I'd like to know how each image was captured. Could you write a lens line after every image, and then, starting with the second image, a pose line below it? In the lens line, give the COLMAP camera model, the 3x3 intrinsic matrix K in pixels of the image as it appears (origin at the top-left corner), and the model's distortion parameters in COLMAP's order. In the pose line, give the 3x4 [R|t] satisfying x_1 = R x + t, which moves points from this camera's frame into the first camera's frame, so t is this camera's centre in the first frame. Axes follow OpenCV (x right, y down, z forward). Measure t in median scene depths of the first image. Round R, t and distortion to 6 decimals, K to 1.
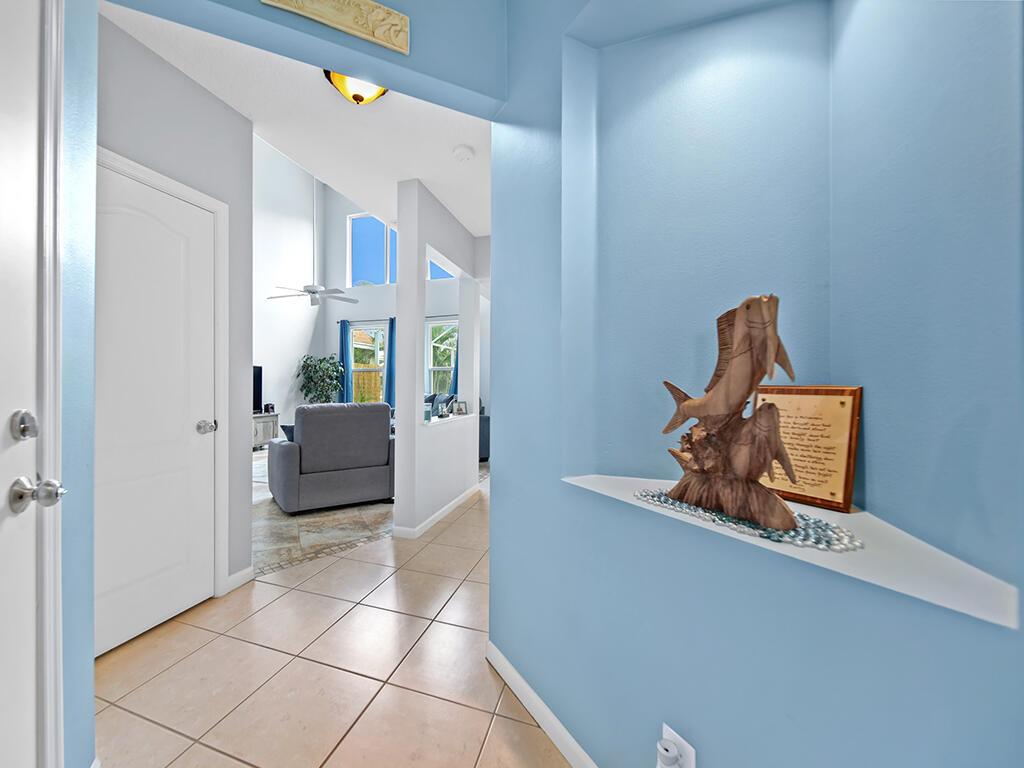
lens RADIAL K [[402.7, 0, 507.2], [0, 402.7, 385.9], [0, 0, 1]] dist [0.001253, 0.000637]
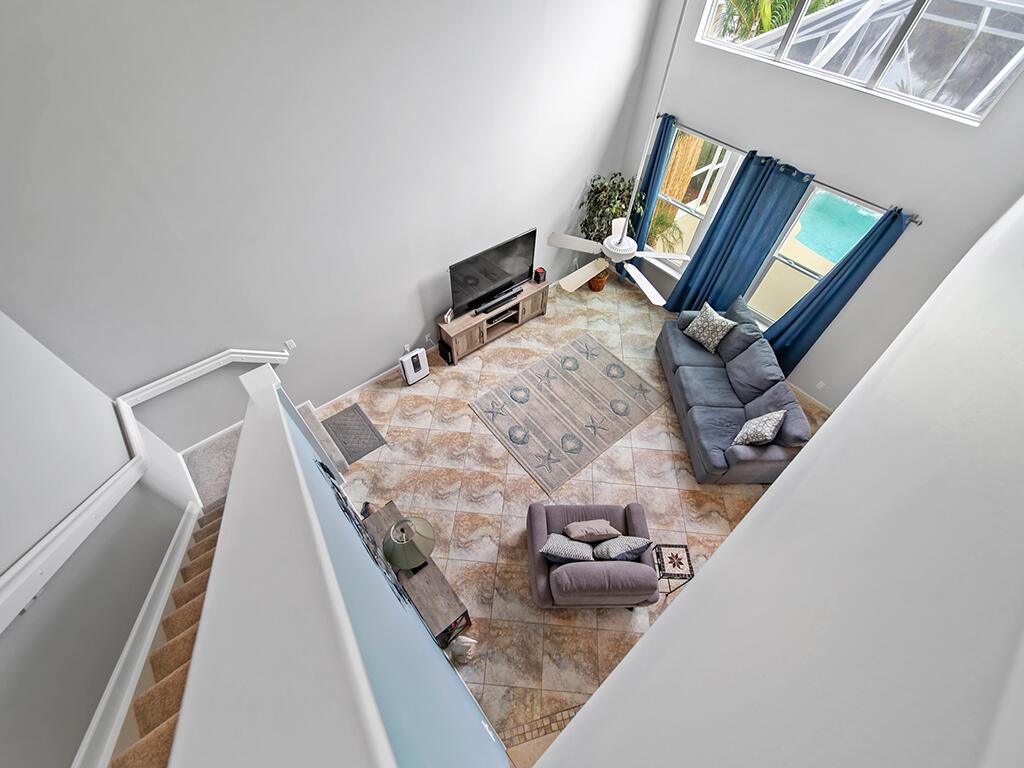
lens RADIAL K [[402.7, 0, 512.6], [0, 402.7, 391.5], [0, 0, 1]] dist [0.001253, 0.000637]
pose [[0.823214, 0.475695, -0.309893, -0.568832], [-0.039759, 0.592809, 0.804361, -0.967338], [0.566338, -0.649840, 0.506921, 0.828313]]
